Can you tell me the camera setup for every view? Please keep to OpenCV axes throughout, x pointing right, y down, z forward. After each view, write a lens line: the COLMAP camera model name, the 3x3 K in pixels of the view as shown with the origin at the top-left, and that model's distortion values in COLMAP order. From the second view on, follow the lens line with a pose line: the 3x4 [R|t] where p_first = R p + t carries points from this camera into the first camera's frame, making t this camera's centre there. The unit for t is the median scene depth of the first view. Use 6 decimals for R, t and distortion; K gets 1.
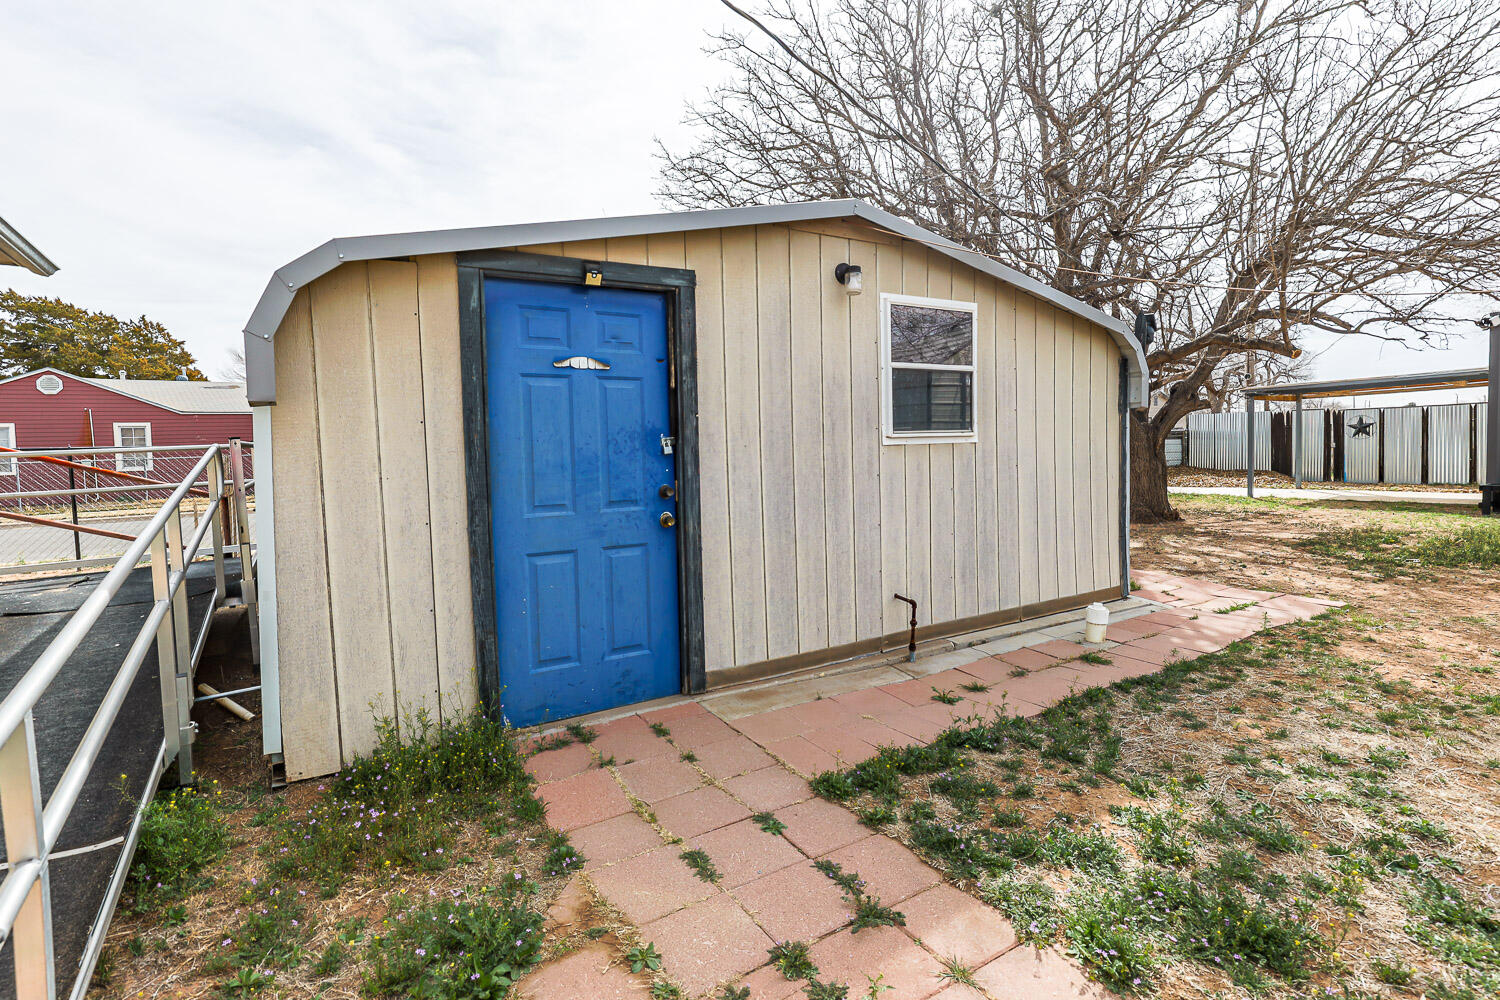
lens RADIAL K [[735.0, 0, 735.8], [0, 735.0, 494.0], [0, 0, 1]] dist [-0.009088, 0.006775]
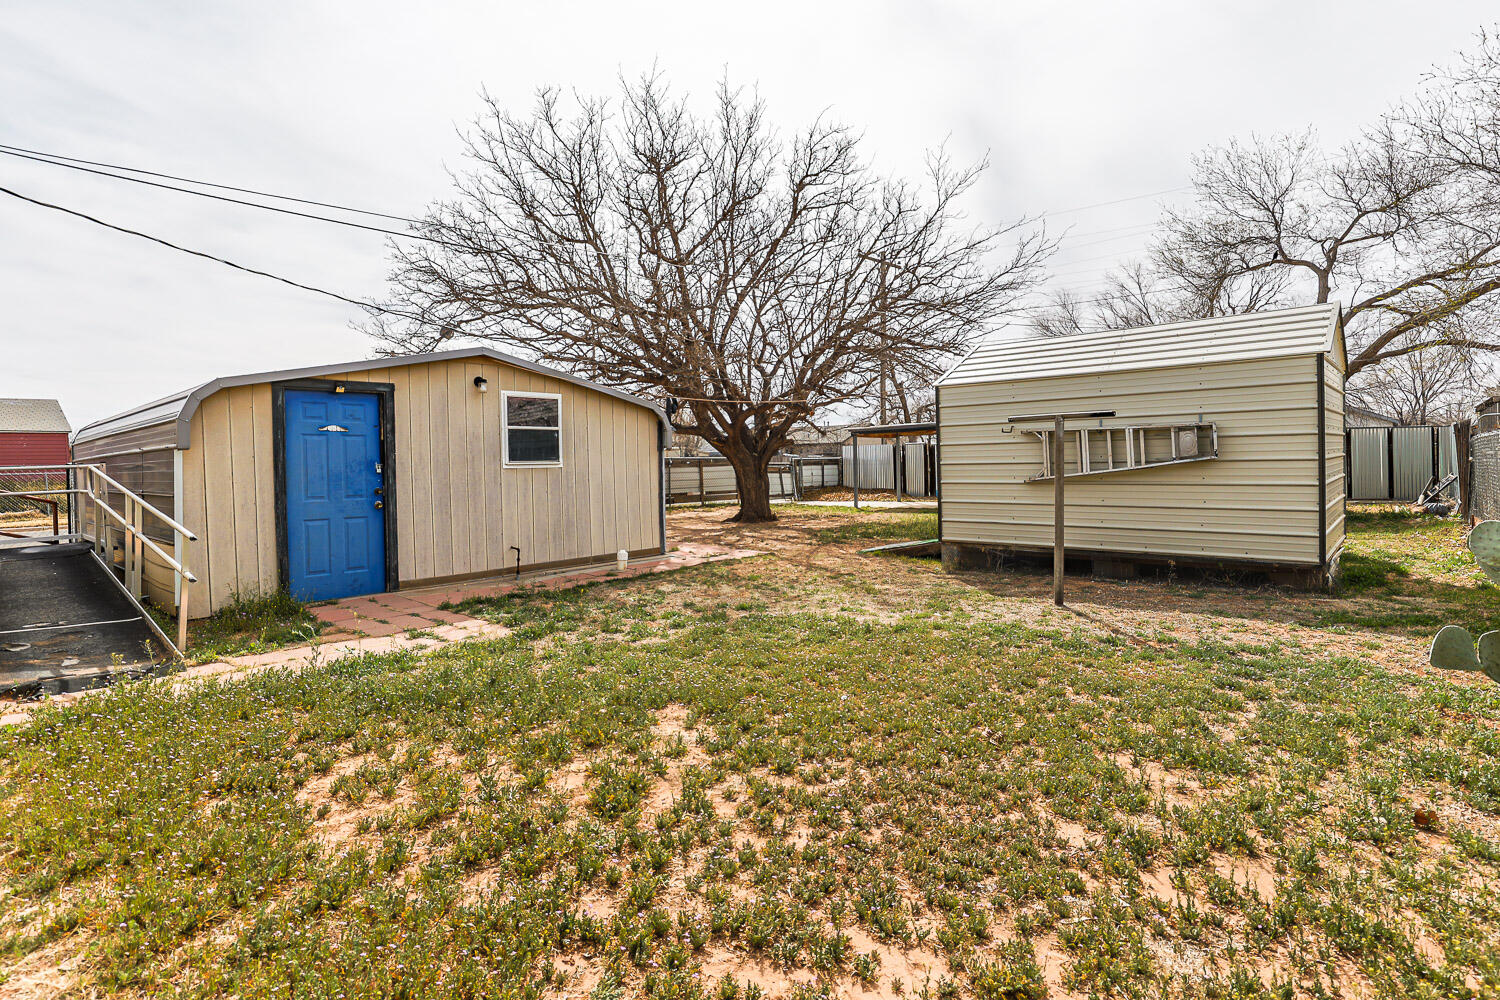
lens RADIAL K [[735.0, 0, 730.2], [0, 735.0, 471.0], [0, 0, 1]] dist [-0.009088, 0.006775]
pose [[0.945699, 0.001315, 0.325040, 0.166788], [0.019754, 0.997911, -0.061511, 0.086023], [-0.324442, 0.064592, 0.943698, -1.234621]]
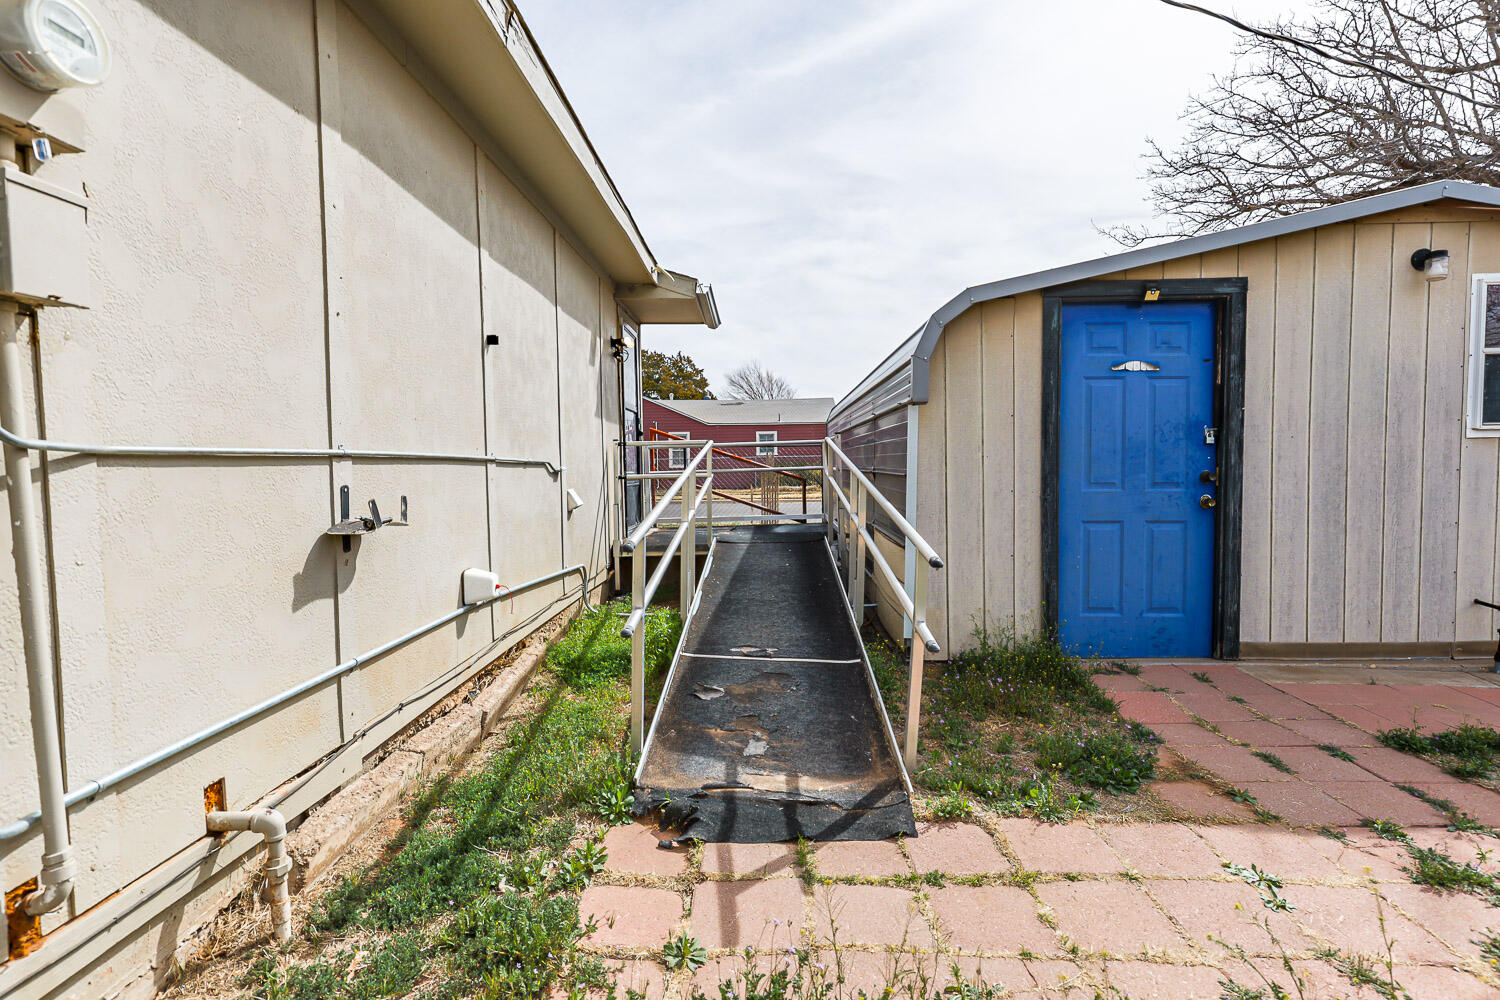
lens RADIAL K [[735.0, 0, 731.2], [0, 735.0, 504.4], [0, 0, 1]] dist [-0.009088, 0.006775]
pose [[0.850607, 0.043514, -0.523998, -0.124957], [-0.044441, 0.998953, 0.010814, 0.060244], [0.523920, 0.014089, 0.851651, -0.343804]]
